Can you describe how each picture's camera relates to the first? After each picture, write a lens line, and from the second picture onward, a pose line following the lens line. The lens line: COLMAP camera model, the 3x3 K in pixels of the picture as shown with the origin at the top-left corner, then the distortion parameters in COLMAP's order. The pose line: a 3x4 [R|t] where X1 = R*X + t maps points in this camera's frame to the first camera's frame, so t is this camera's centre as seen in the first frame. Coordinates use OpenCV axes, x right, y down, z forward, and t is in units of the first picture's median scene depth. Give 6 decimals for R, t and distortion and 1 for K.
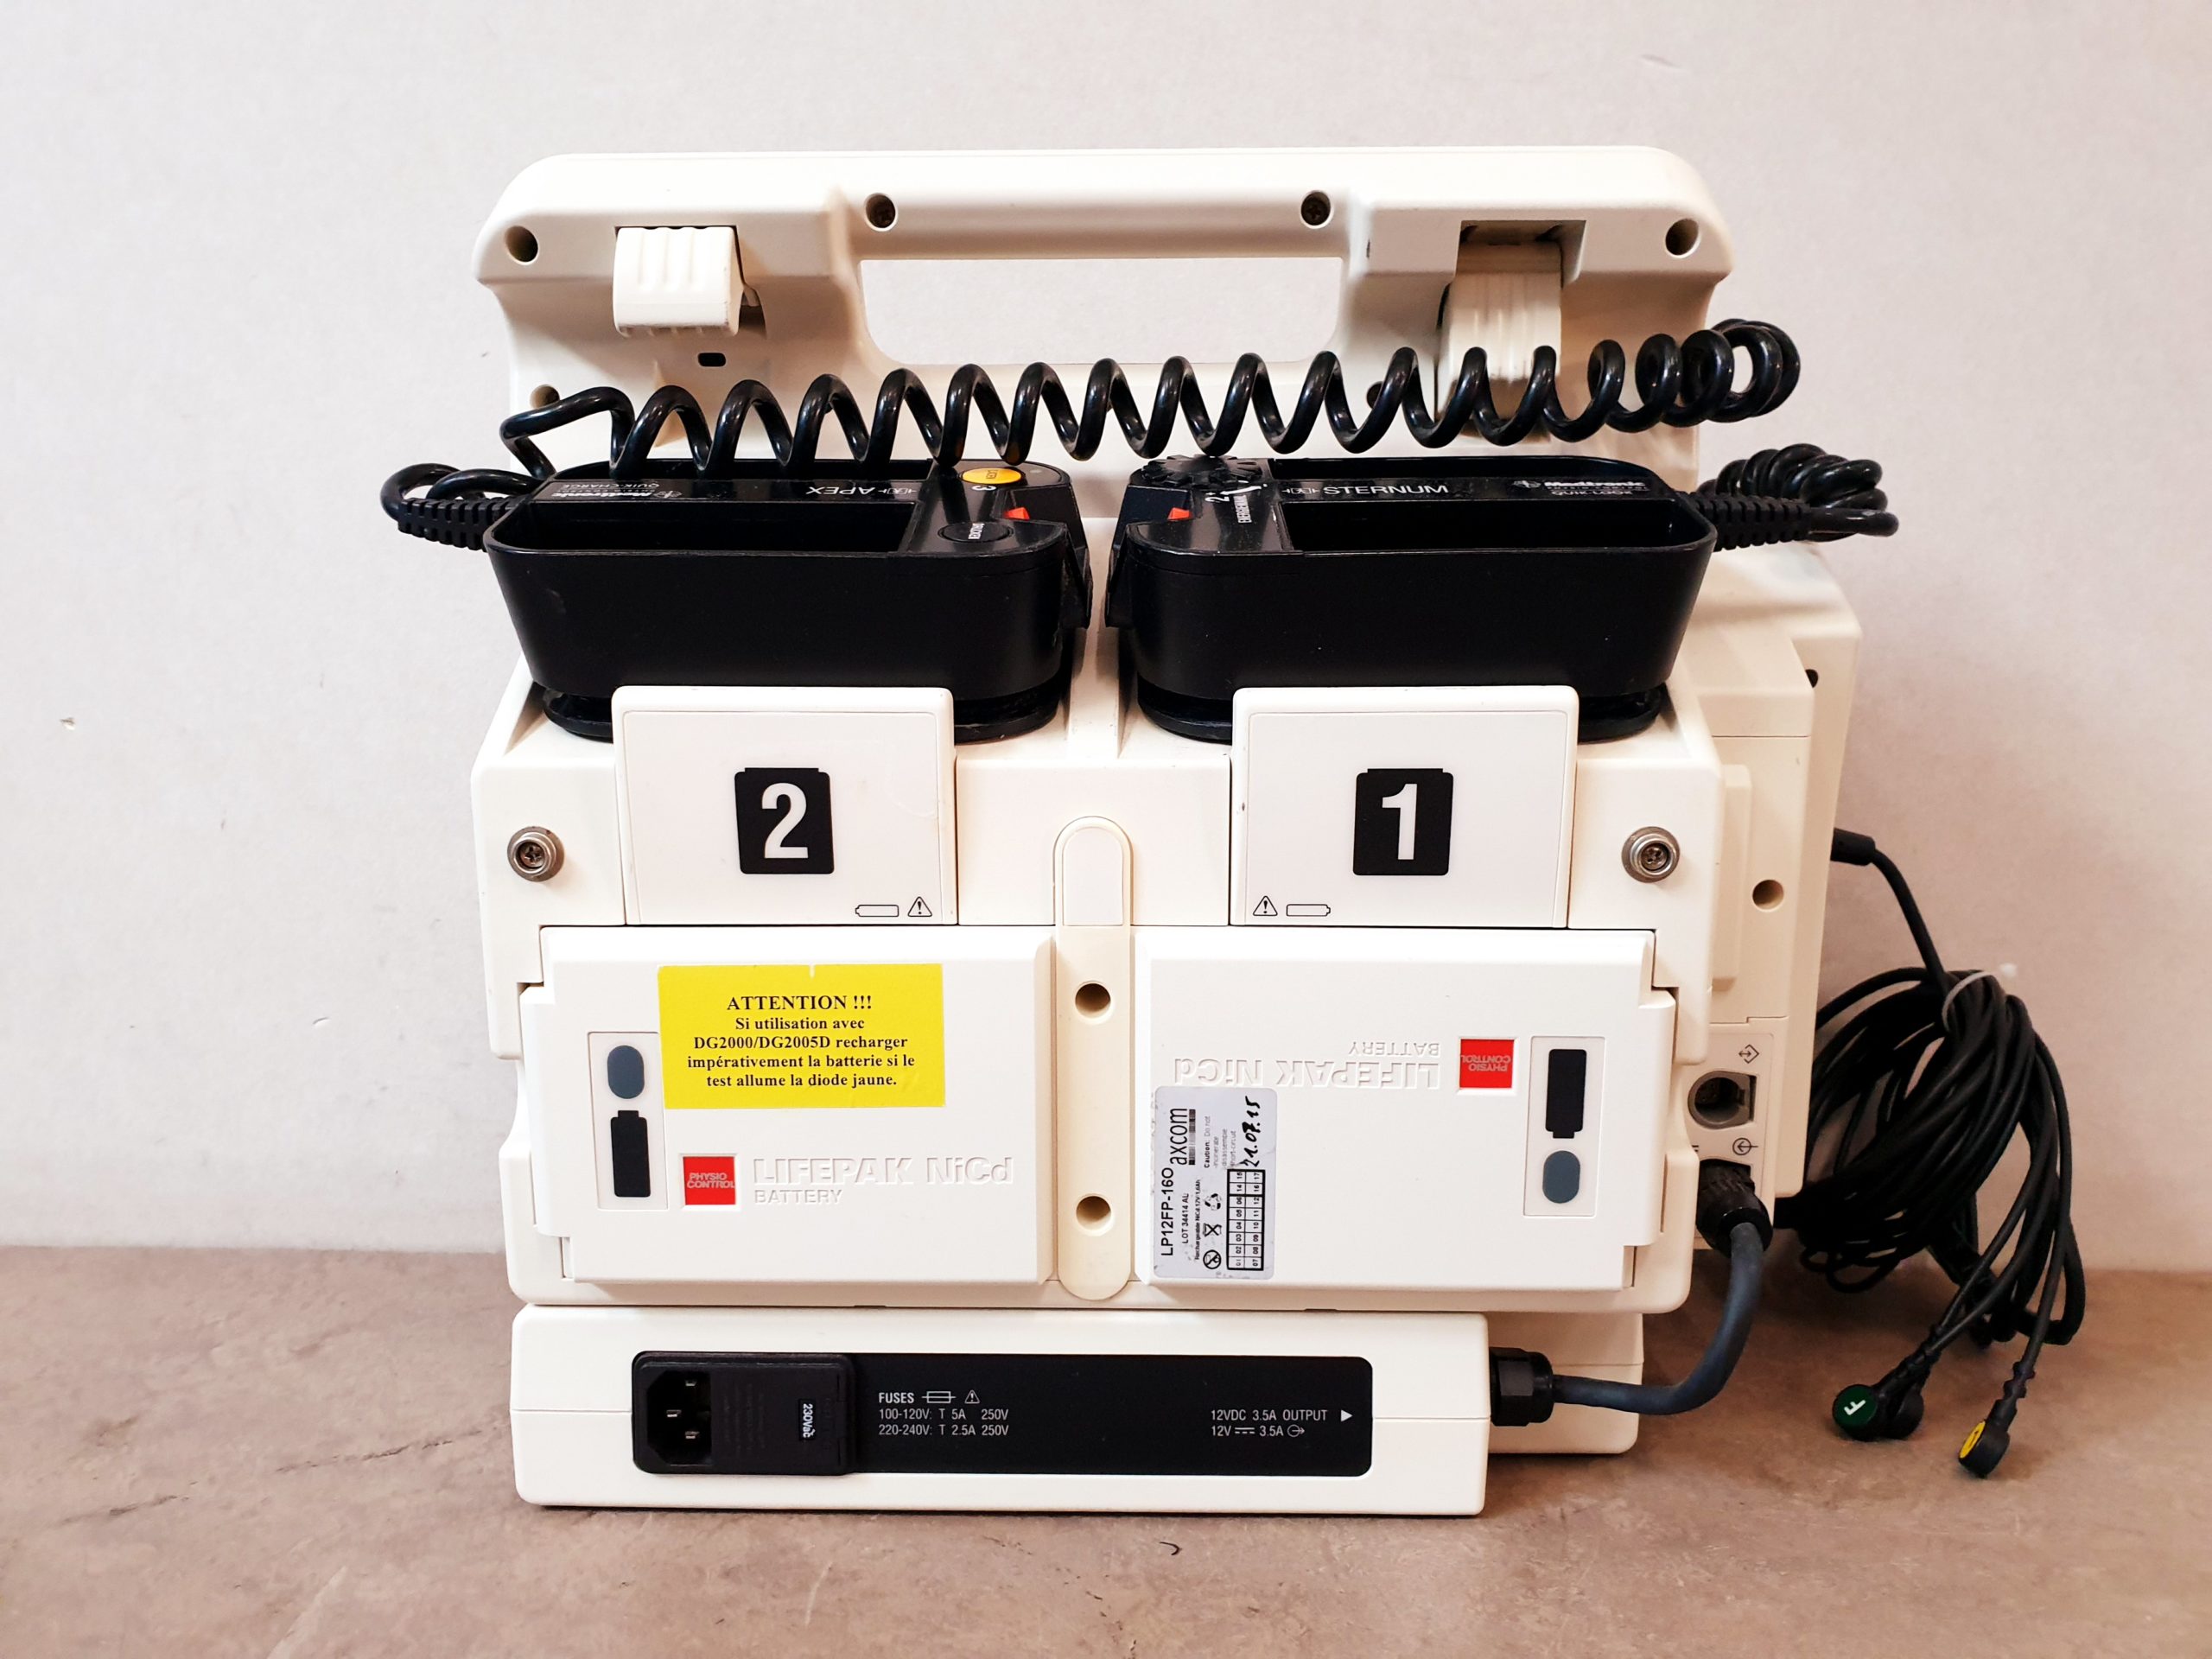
lens RADIAL K [[1726.7, 0, 1106.0], [0, 1726.7, 829.5], [0, 0, 1]] dist [0.002107, 0.042217]
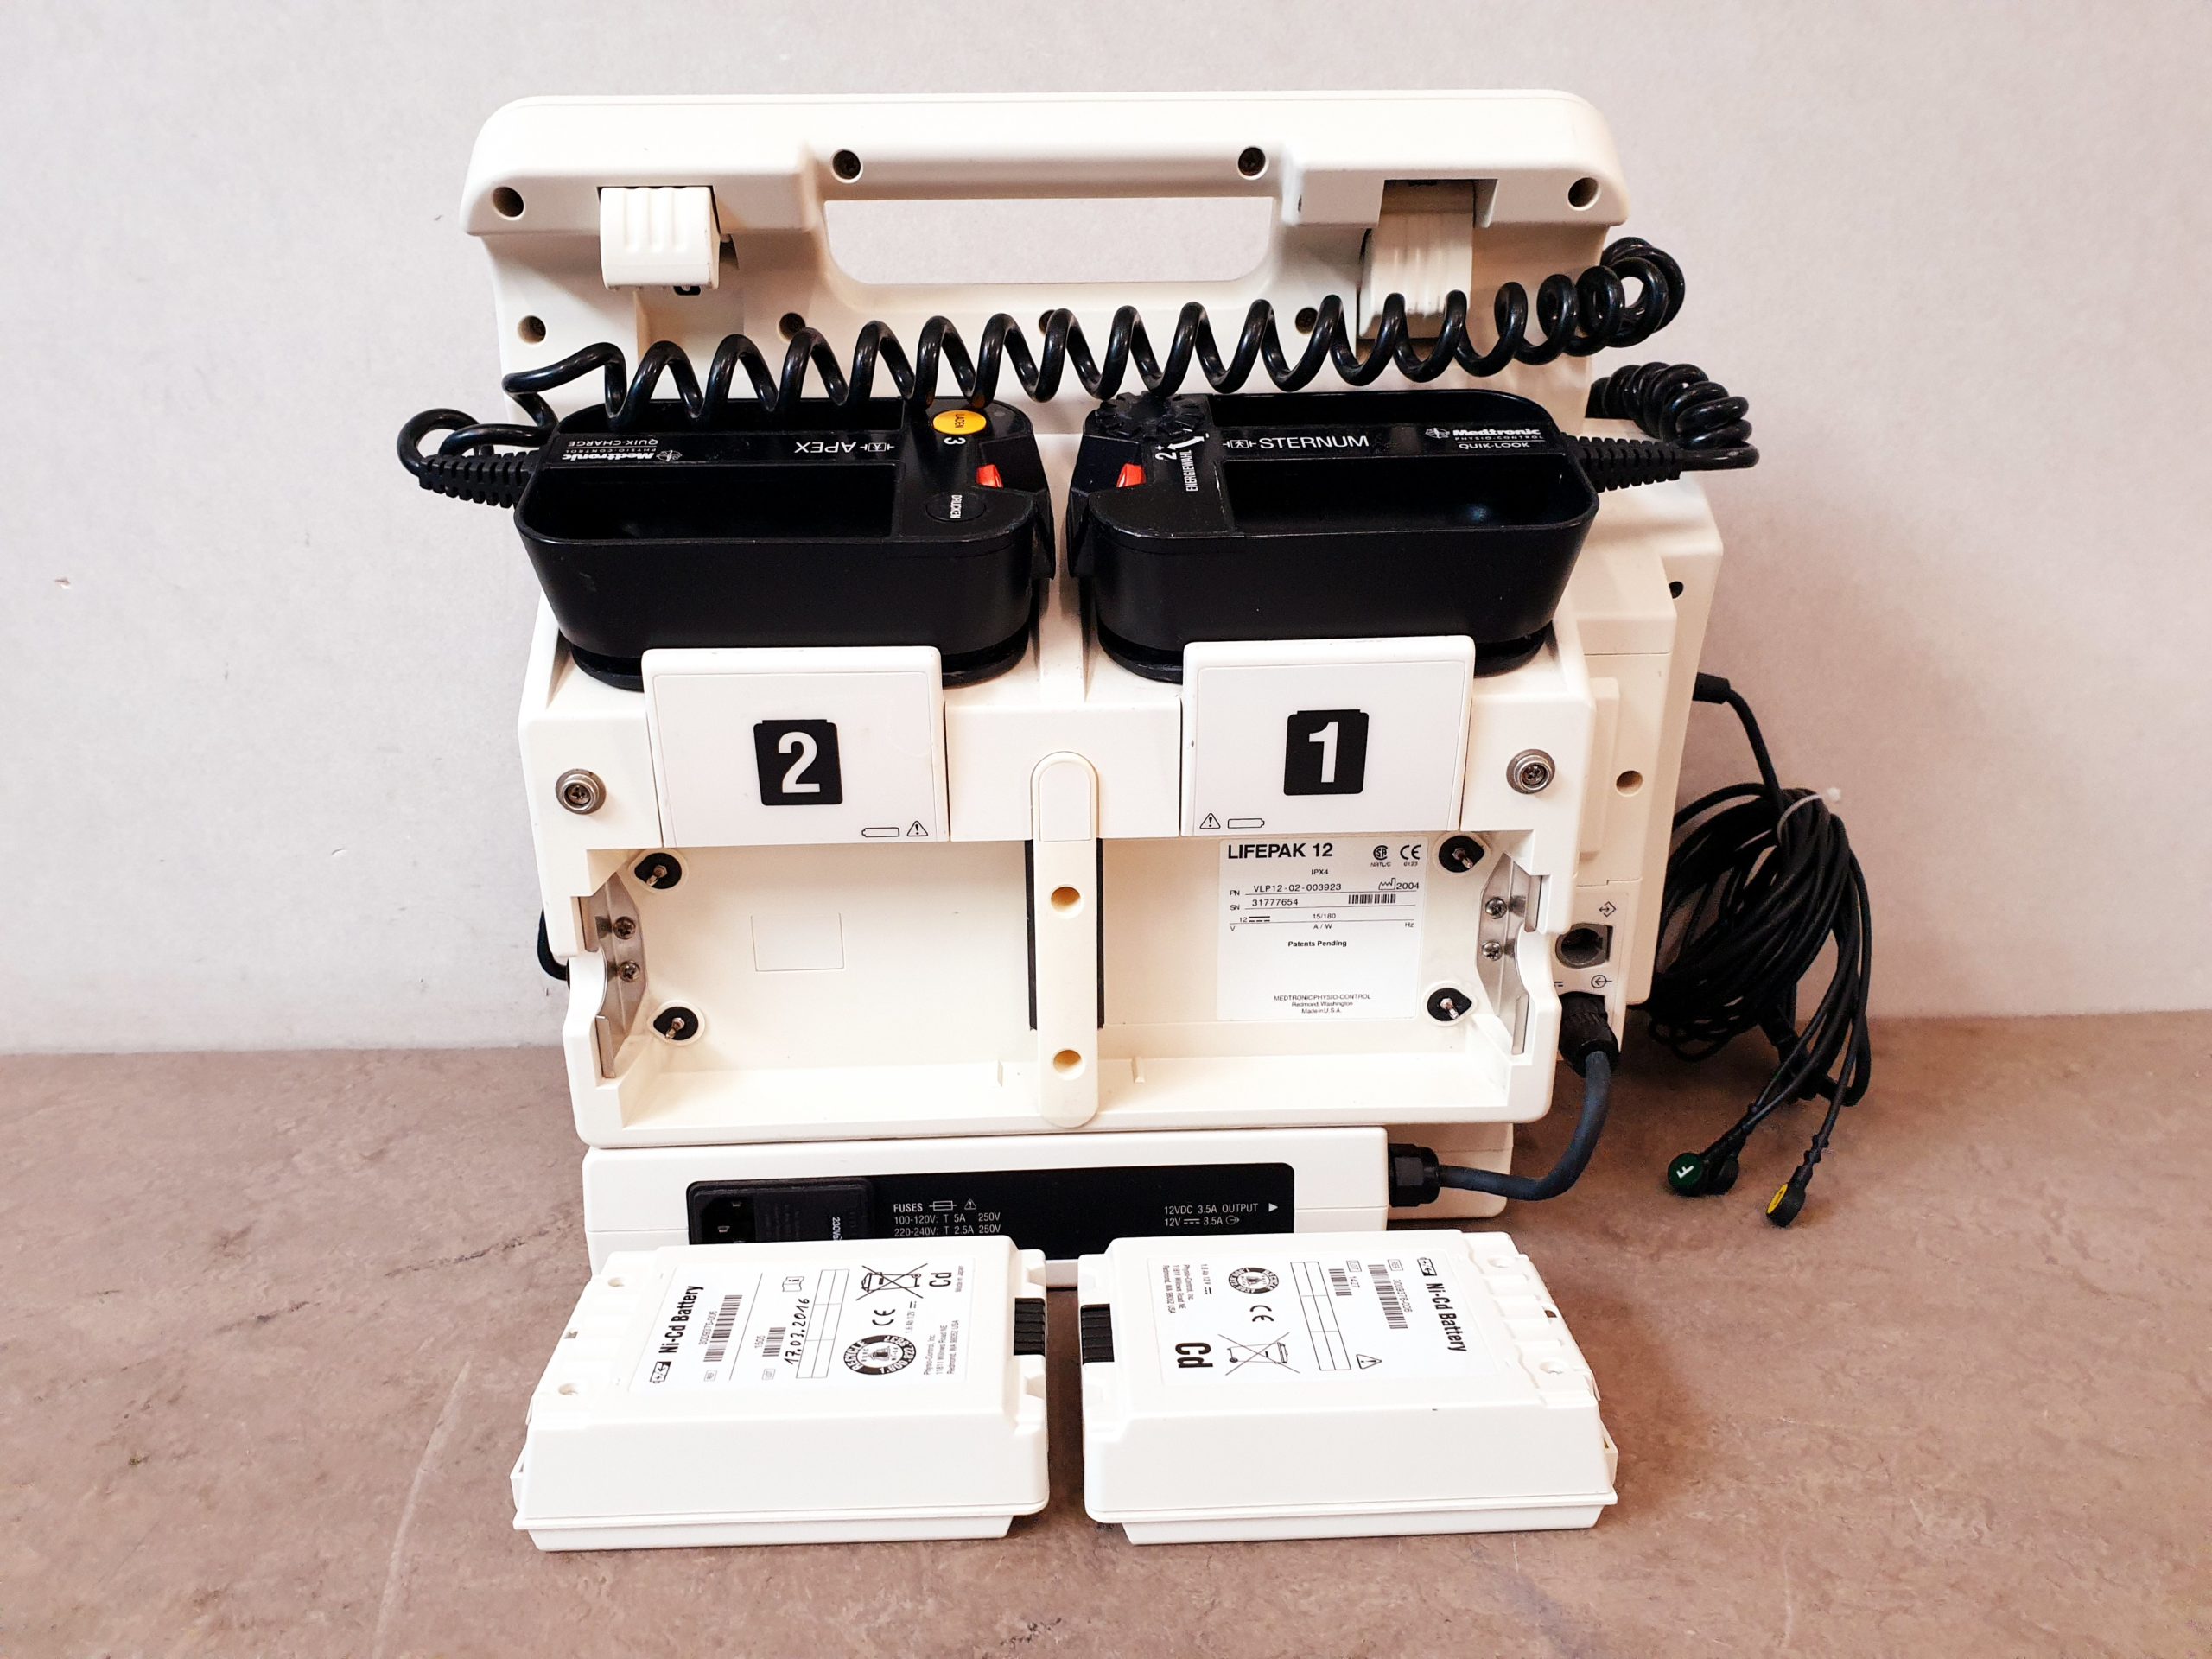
lens RADIAL K [[1718.5, 0, 1113.1], [0, 1718.5, 823.8], [0, 0, 1]] dist [0.023852, 0.007082]
pose [[0.998084, -0.024559, 0.056789, -0.037155], [0.012497, 0.978949, 0.203720, -0.175852], [-0.060597, -0.202620, 0.977381, -0.135199]]
